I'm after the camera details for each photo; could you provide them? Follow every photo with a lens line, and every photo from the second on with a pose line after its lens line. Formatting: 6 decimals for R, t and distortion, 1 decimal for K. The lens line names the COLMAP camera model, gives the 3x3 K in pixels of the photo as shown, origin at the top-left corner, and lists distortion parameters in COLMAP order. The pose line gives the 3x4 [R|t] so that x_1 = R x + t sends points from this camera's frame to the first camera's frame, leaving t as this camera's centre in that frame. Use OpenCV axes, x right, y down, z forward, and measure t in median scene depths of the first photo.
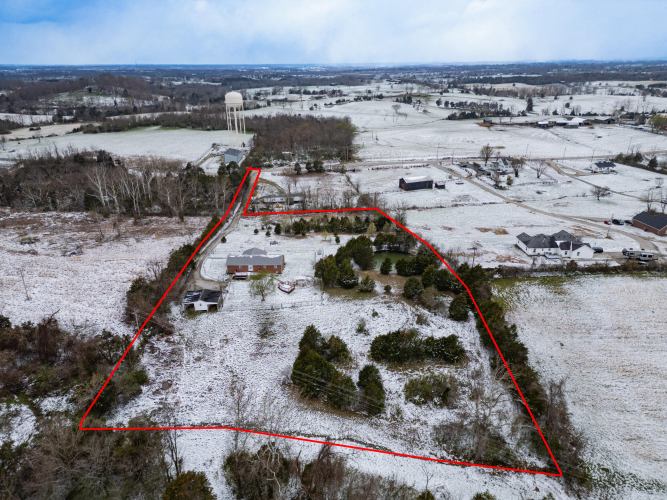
lens RADIAL K [[453.7, 0, 322.3], [0, 453.7, 249.2], [0, 0, 1]] dist [0.032996, -0.006918]
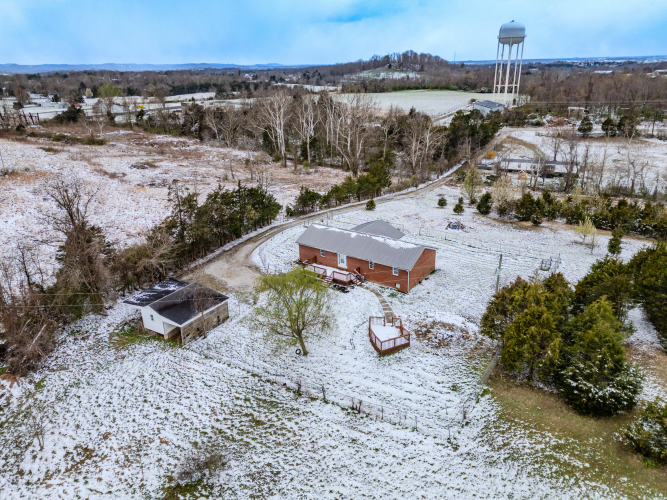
lens RADIAL K [[453.7, 0, 322.3], [0, 453.7, 249.2], [0, 0, 1]] dist [0.032996, -0.006918]
pose [[0.812967, 0.206360, -0.544518, 0.036887], [-0.196021, 0.977509, 0.077795, 0.000761], [0.548325, 0.043492, 0.835133, 0.421303]]
